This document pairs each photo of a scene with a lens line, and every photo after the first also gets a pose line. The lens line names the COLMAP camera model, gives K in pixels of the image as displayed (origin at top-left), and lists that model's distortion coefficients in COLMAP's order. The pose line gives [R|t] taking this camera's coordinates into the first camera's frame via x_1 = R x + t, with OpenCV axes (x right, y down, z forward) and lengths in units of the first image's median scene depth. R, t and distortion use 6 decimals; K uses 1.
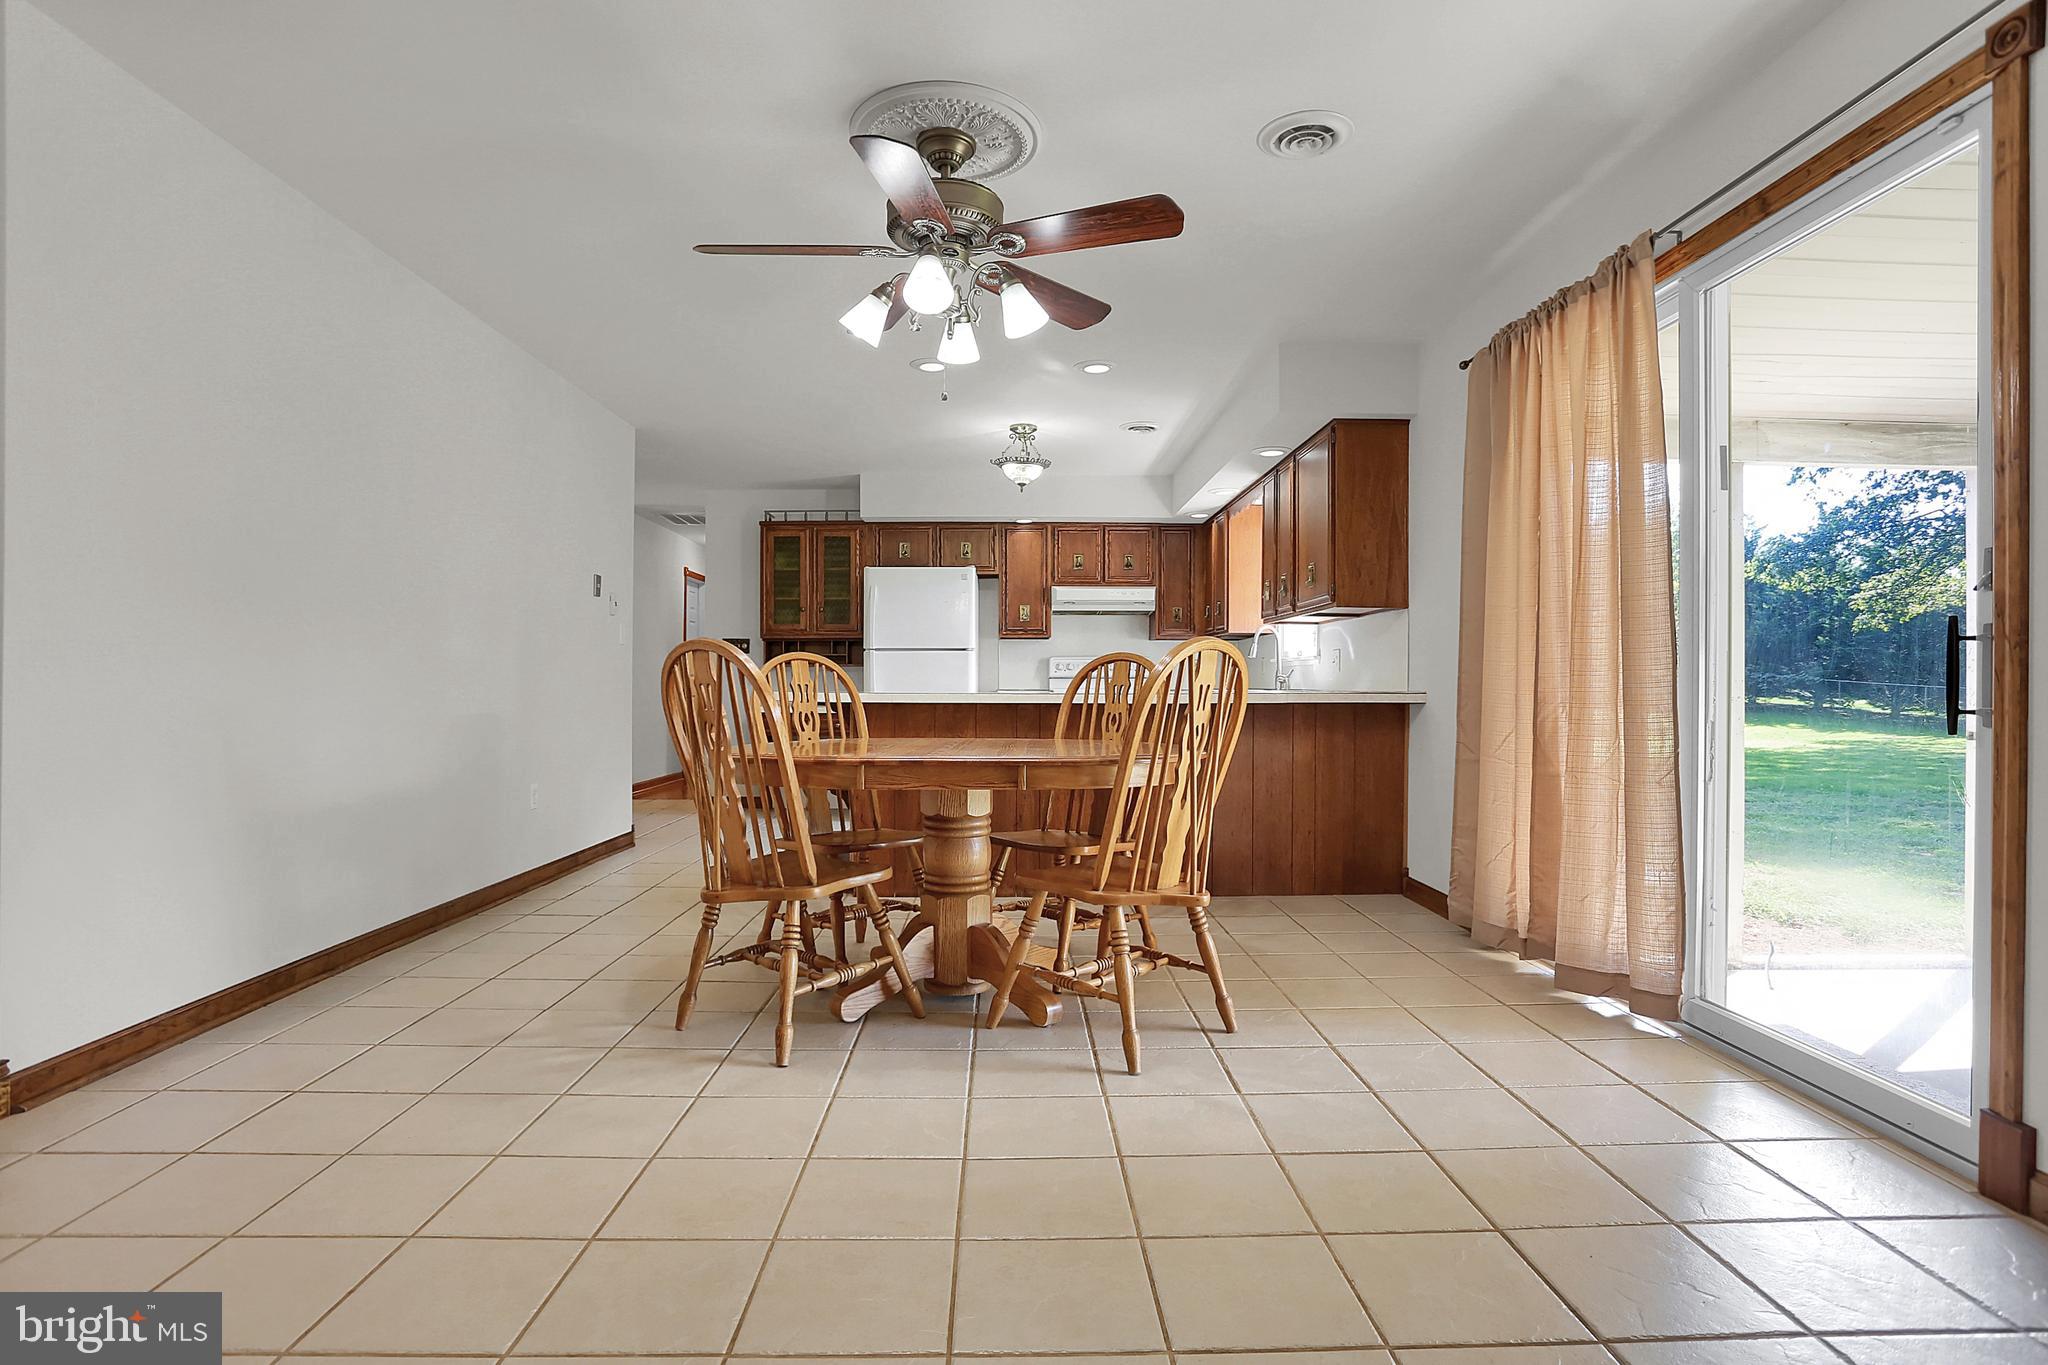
lens RADIAL K [[1061.9, 0, 1029.1], [0, 1061.9, 676.0], [0, 0, 1]] dist [-0.002272, 0.000660]
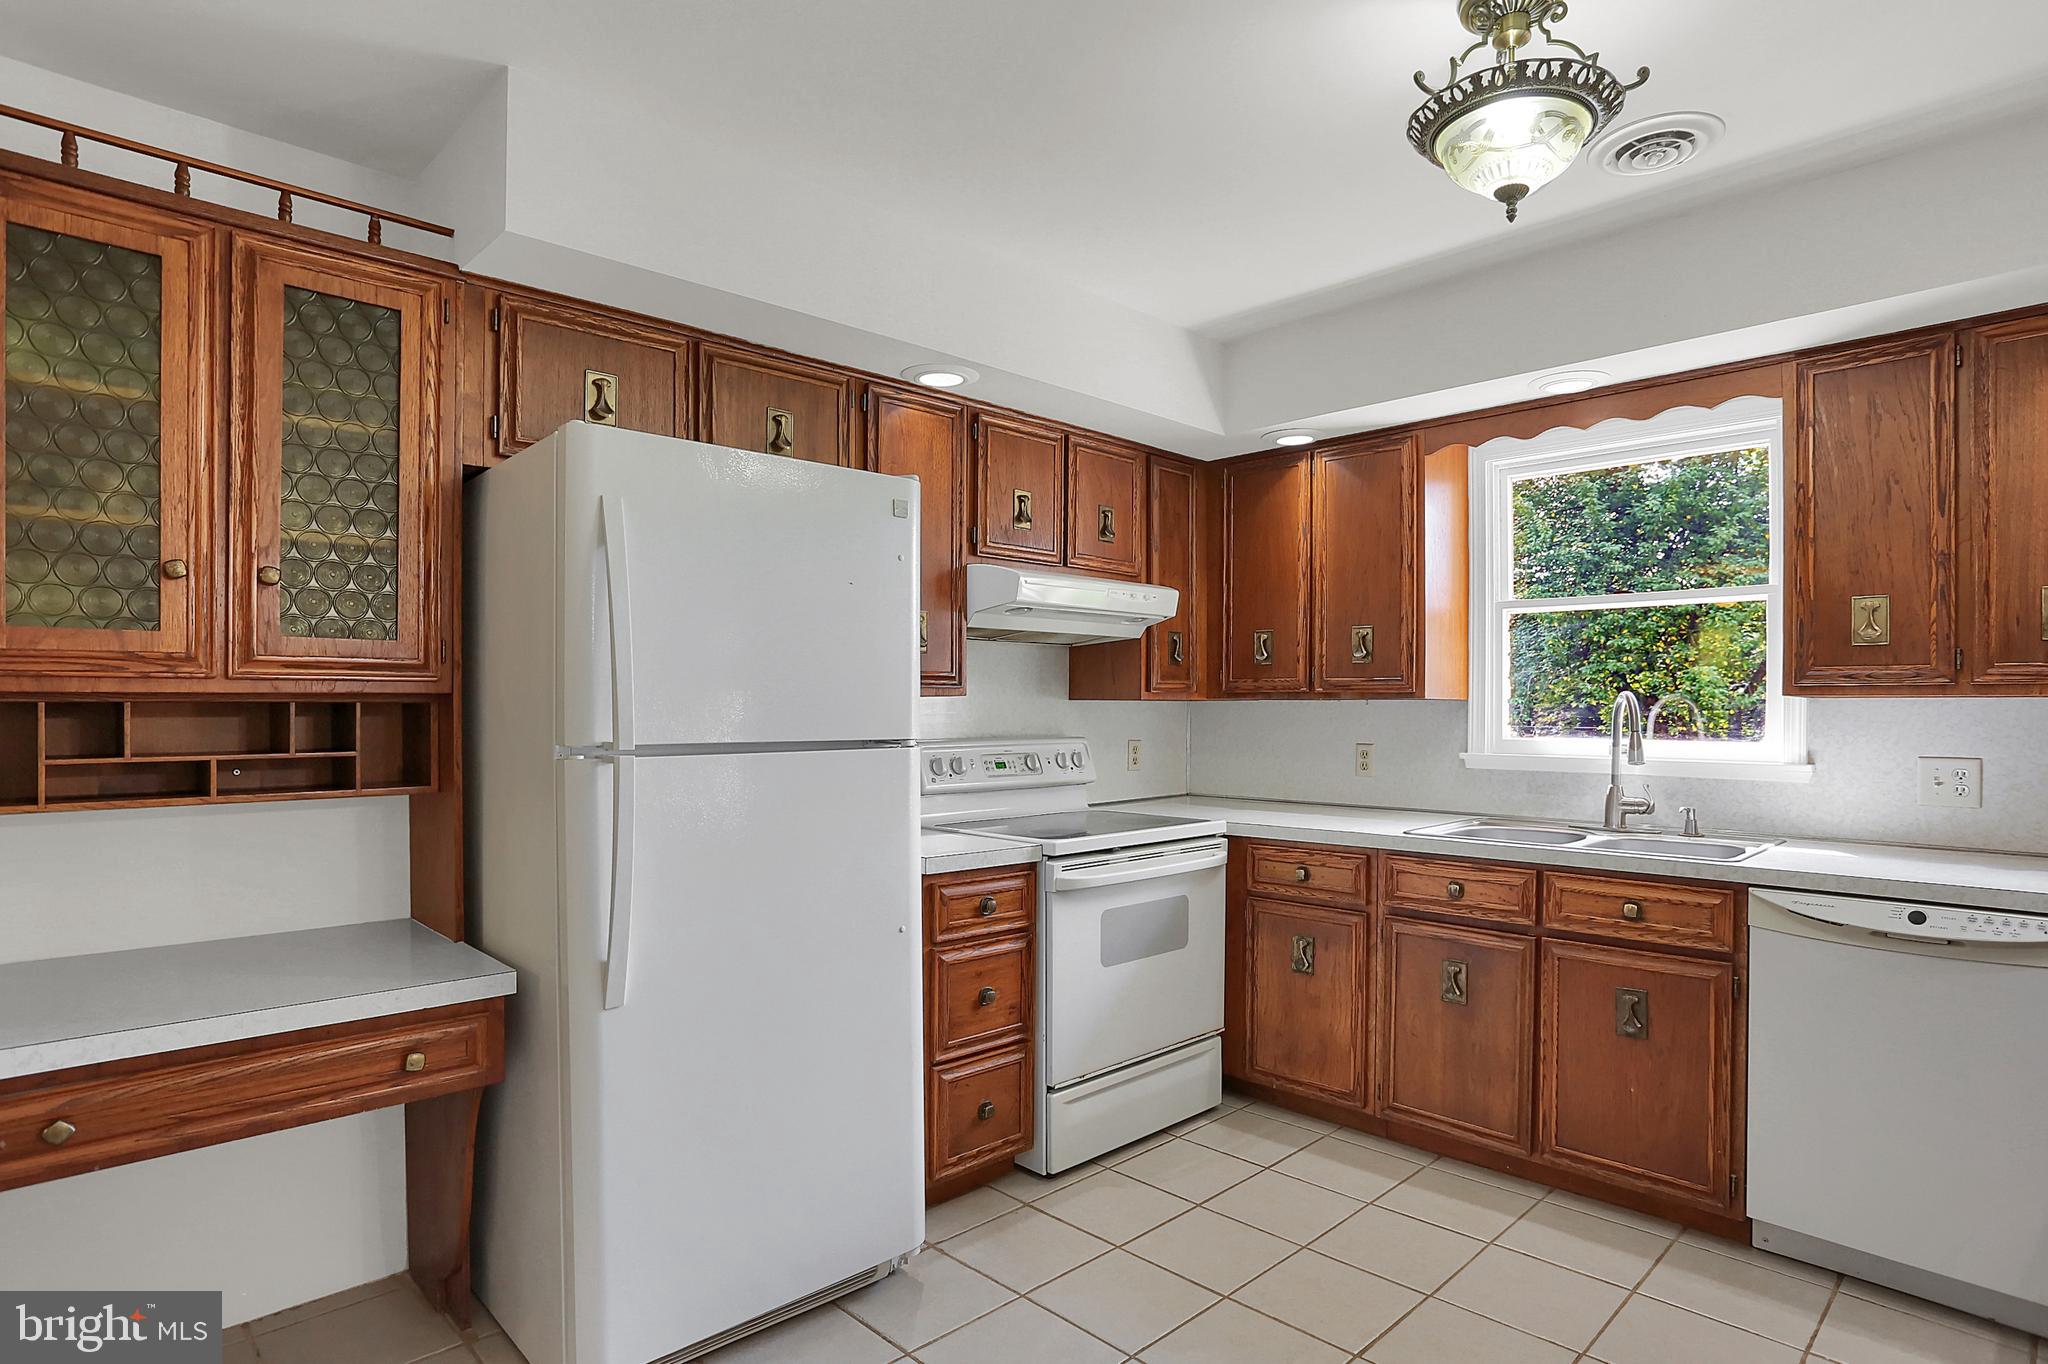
lens RADIAL K [[1088.0, 0, 1032.7], [0, 1088.0, 716.2], [0, 0, 1]] dist [-0.074269, 0.036713]
pose [[0.730982, -0.005182, 0.682378, -0.257357], [-0.006327, 0.999877, 0.014371, -0.038800], [-0.682368, -0.014822, 0.730859, 0.772719]]
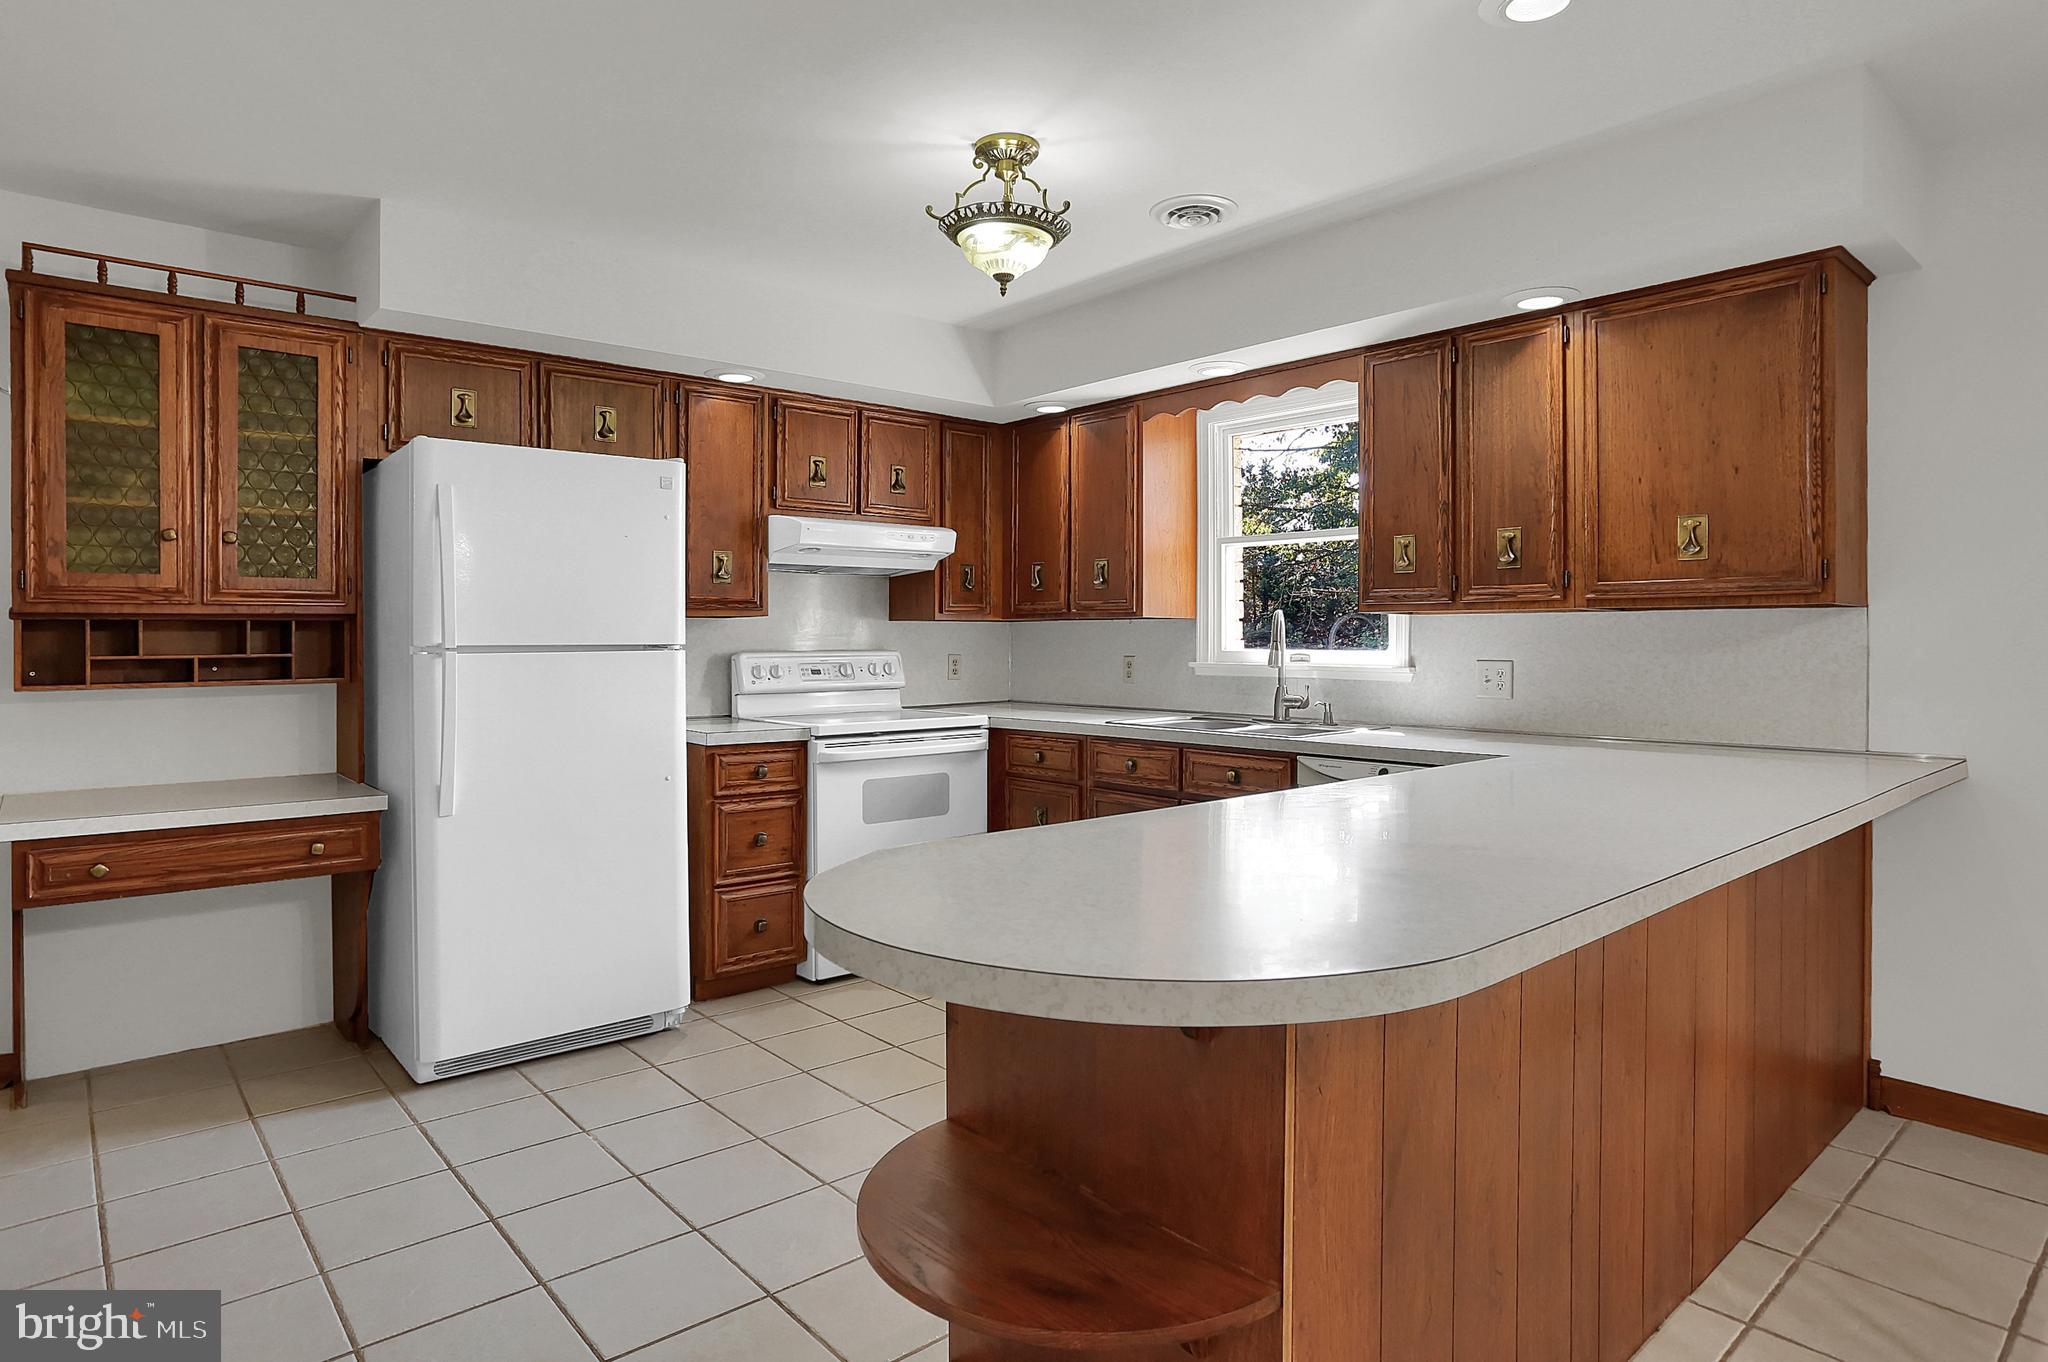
lens RADIAL K [[1138.3, 0, 1026.9], [0, 1138.3, 647.5], [0, 0, 1]] dist [-0.072307, 0.044423]
pose [[0.765206, -0.008418, 0.643730, -0.256961], [-0.002837, 0.999861, 0.016447, -0.034392], [-0.643779, -0.014411, 0.765076, 0.568407]]
